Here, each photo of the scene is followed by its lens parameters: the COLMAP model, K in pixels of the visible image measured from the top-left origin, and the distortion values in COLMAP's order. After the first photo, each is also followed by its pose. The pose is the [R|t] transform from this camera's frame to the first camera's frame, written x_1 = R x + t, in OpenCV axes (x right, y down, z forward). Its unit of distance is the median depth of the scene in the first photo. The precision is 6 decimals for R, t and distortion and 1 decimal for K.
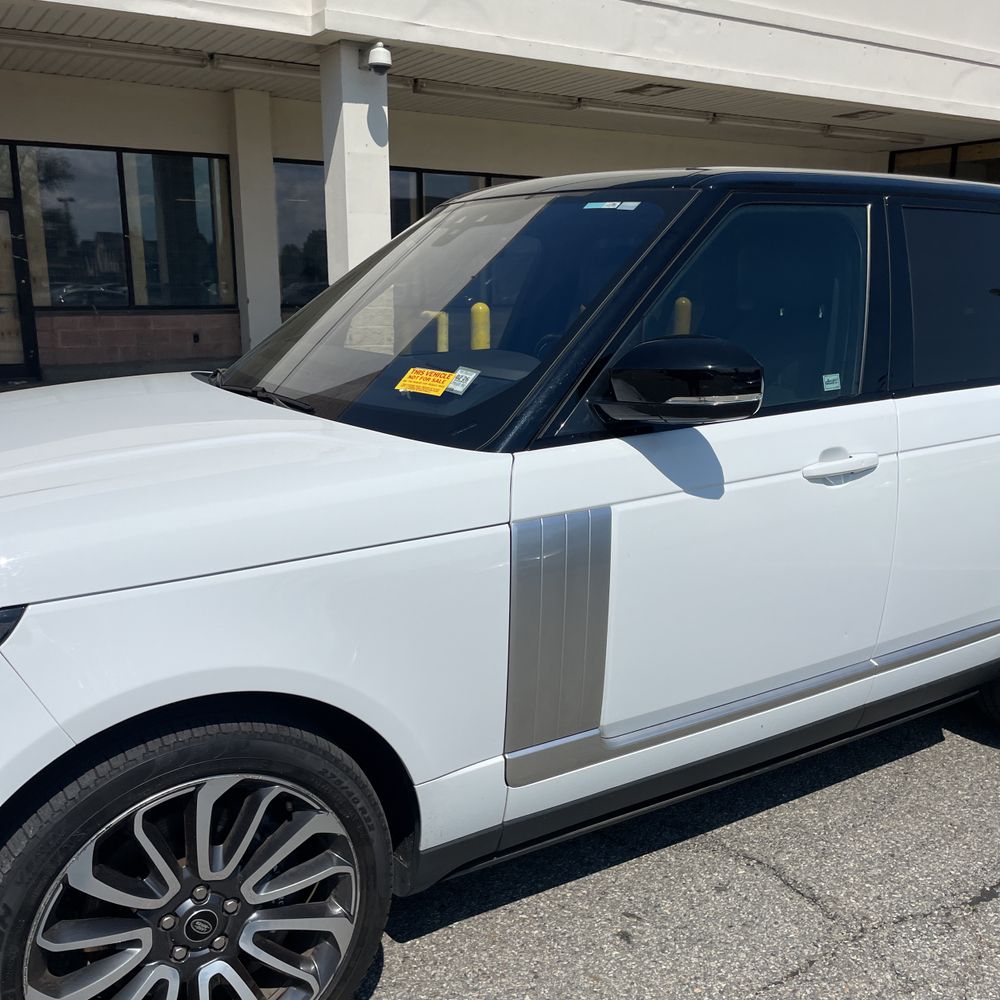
lens RADIAL K [[1011.7, 0, 487.3], [0, 1011.7, 516.5], [0, 0, 1]] dist [0.031205, 0.000000]
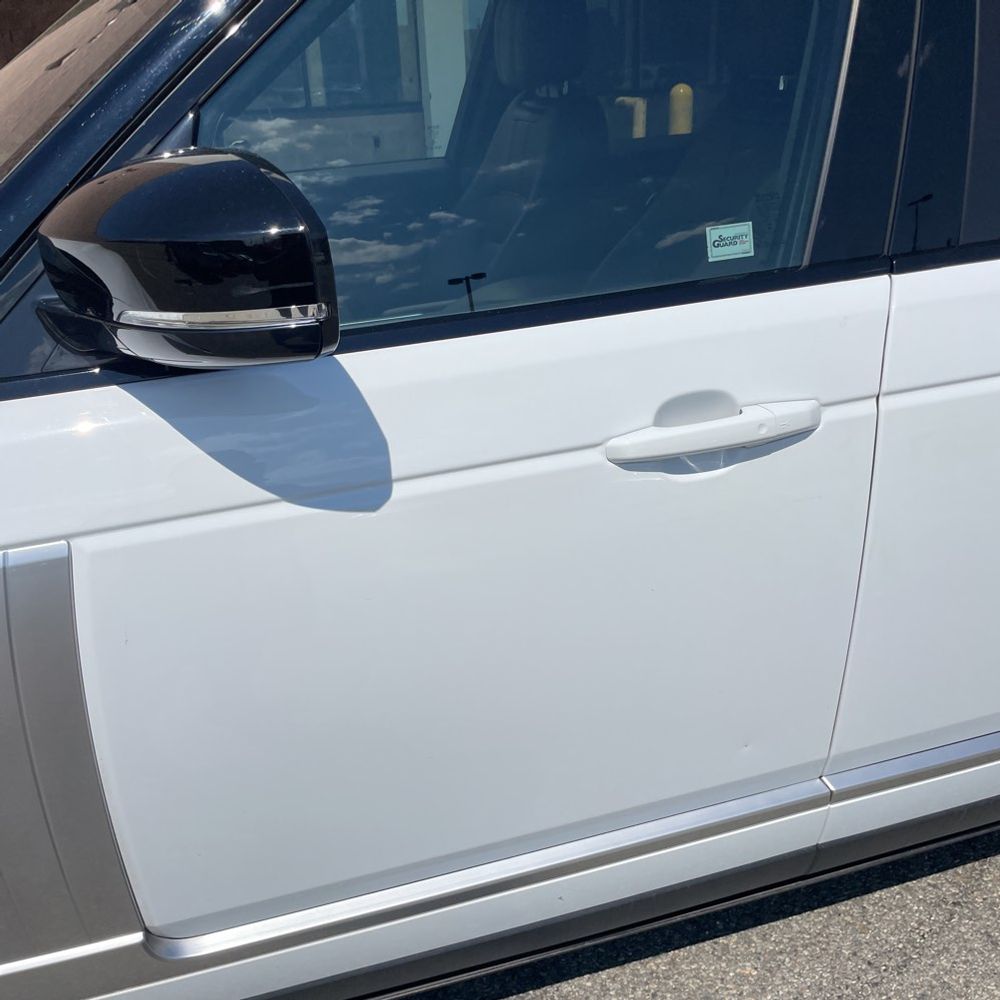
lens RADIAL K [[1011.7, 0, 489.5], [0, 1011.7, 518.7], [0, 0, 1]] dist [0.031205, 0.000000]
pose [[0.966344, 0.062624, -0.249514, 0.278179], [-0.014746, 0.981806, 0.189311, -0.073581], [0.256830, -0.179260, 0.949686, 0.400759]]
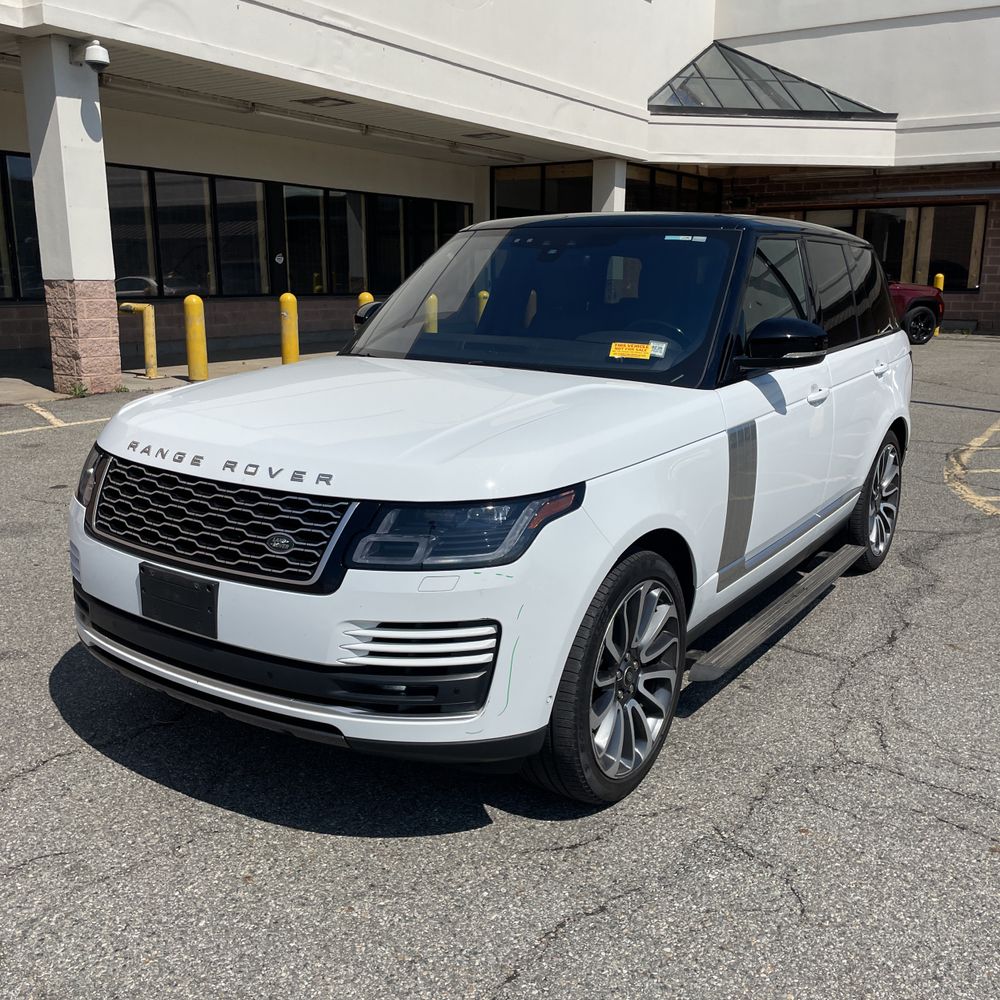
lens RADIAL K [[1011.7, 0, 495.6], [0, 1011.7, 509.0], [0, 0, 1]] dist [0.031205, 0.000000]
pose [[0.906943, -0.091519, 0.411191, -0.646672], [0.091714, 0.995598, 0.019303, 0.043627], [-0.411148, 0.020206, 0.911345, -0.241811]]
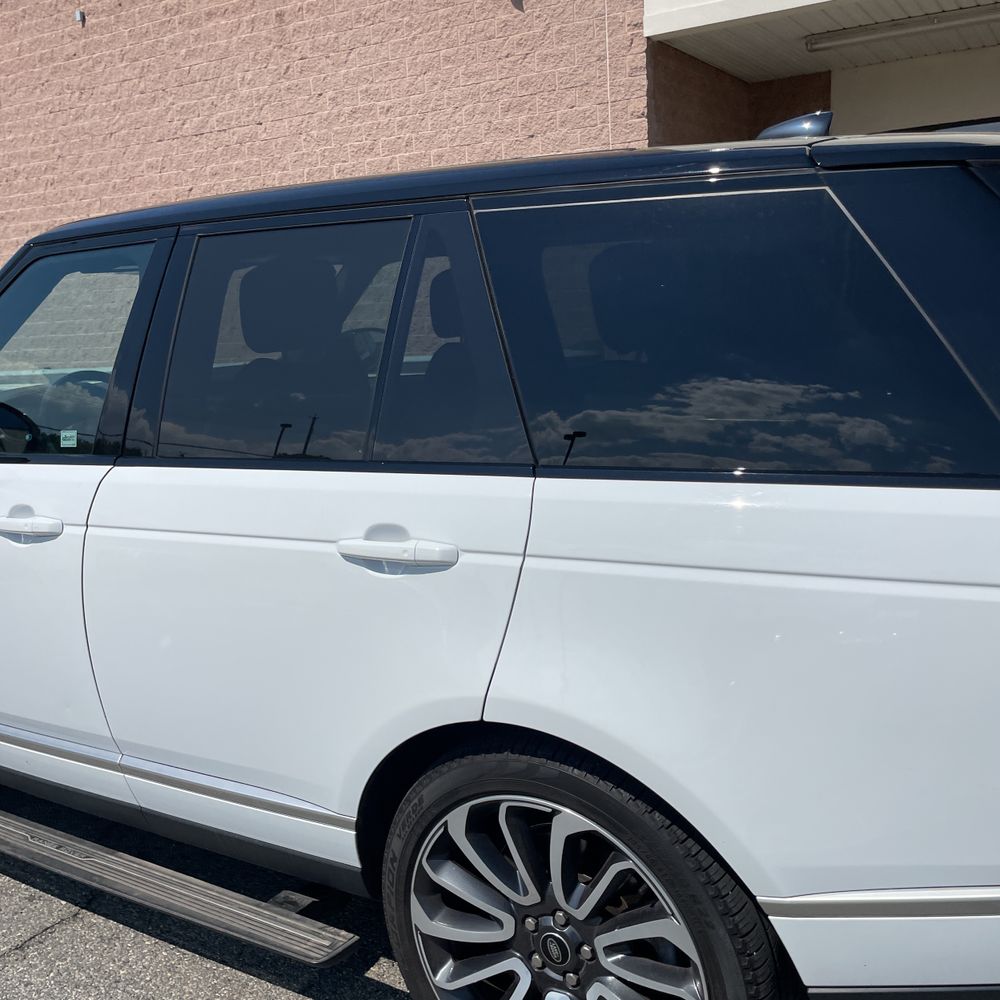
lens RADIAL K [[1011.7, 0, 490.7], [0, 1011.7, 495.8], [0, 0, 1]] dist [0.031205, 0.000000]
pose [[0.451340, 0.153927, -0.878976, 1.058643], [-0.145074, 0.984563, 0.097925, -0.179120], [0.880480, 0.083319, 0.466703, 0.709303]]
